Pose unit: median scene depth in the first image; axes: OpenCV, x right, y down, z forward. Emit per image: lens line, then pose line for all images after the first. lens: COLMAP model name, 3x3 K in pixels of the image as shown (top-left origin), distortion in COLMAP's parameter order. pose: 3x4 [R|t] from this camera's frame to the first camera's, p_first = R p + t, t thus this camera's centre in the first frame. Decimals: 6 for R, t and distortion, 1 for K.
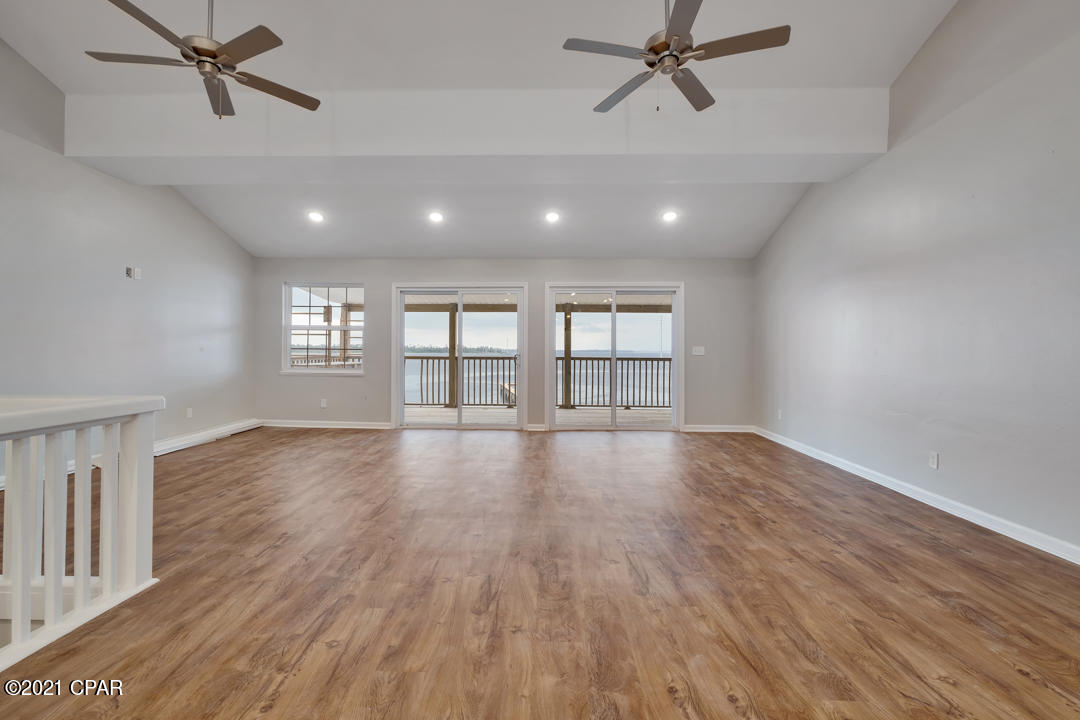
lens RADIAL K [[467.1, 0, 541.6], [0, 467.1, 353.1], [0, 0, 1]] dist [-0.008316, 0.000738]
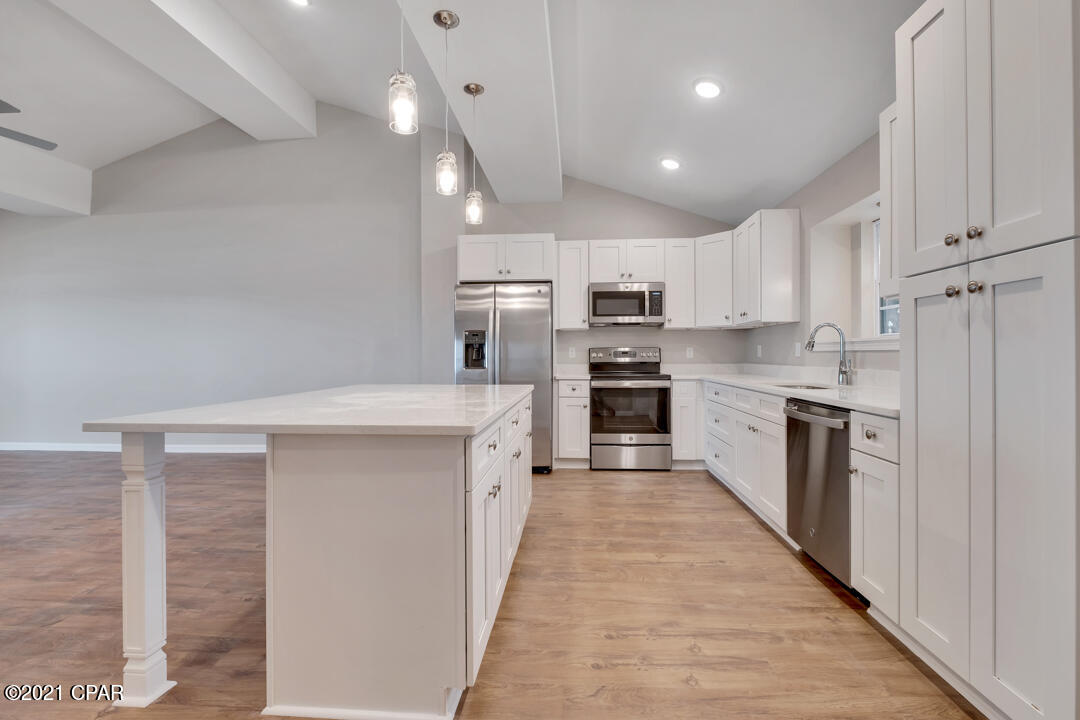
lens RADIAL K [[468.8, 0, 543.1], [0, 468.8, 352.7], [0, 0, 1]] dist [-0.005448, 0.000256]
pose [[0.049416, 0.000352, 0.998778, -0.705286], [0.007286, 0.999973, -0.000713, -0.003491], [-0.998752, 0.007313, 0.049412, -0.517286]]
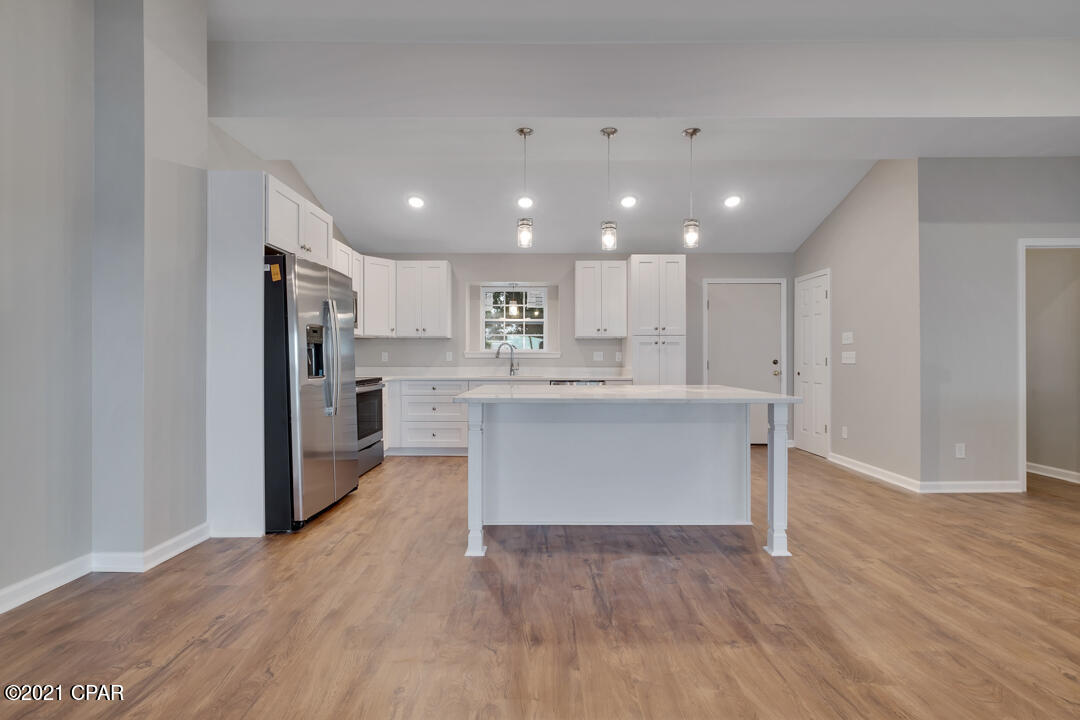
lens RADIAL K [[469.3, 0, 544.4], [0, 469.3, 360.6], [0, 0, 1]] dist [-0.007573, -0.000134]
pose [[-0.999765, -0.005194, -0.021026, 0.139074], [-0.005335, 0.999964, 0.006663, -0.005440], [0.020991, 0.006773, -0.999757, 0.675466]]
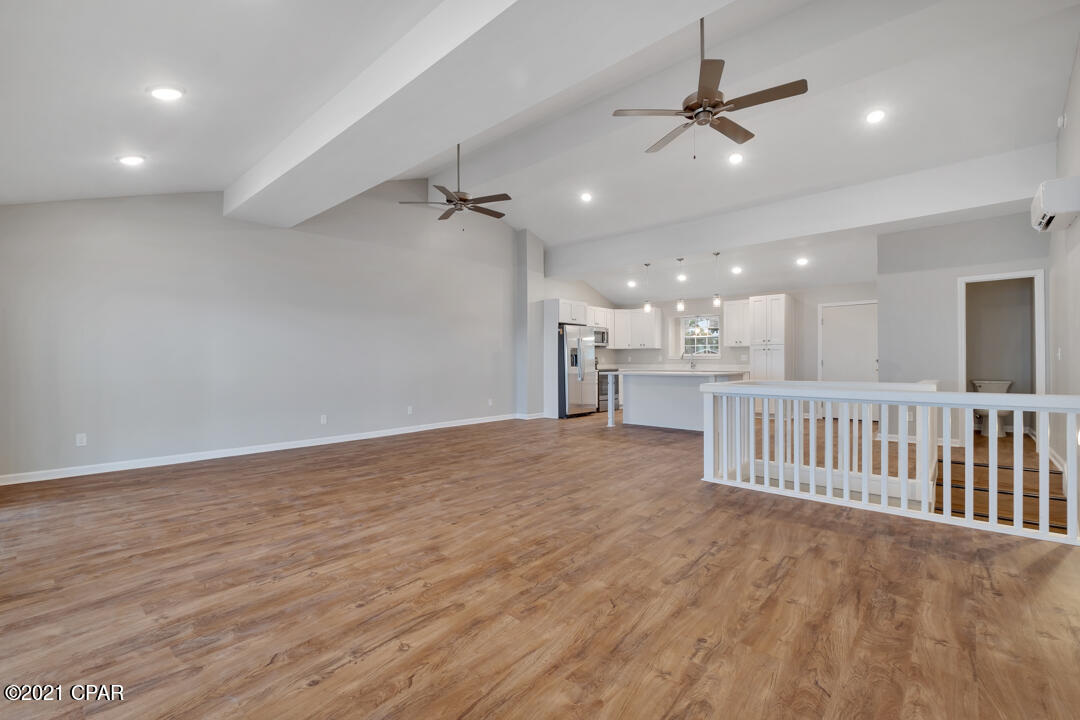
lens RADIAL K [[469.5, 0, 540.0], [0, 469.5, 360.0], [0, 0, 1]] dist [-0.003958, -0.000217]
pose [[-0.752924, -0.000830, 0.658107, -1.025731], [0.001579, 0.999994, 0.003068, -0.008165], [-0.658106, 0.003349, -0.752918, 1.858524]]
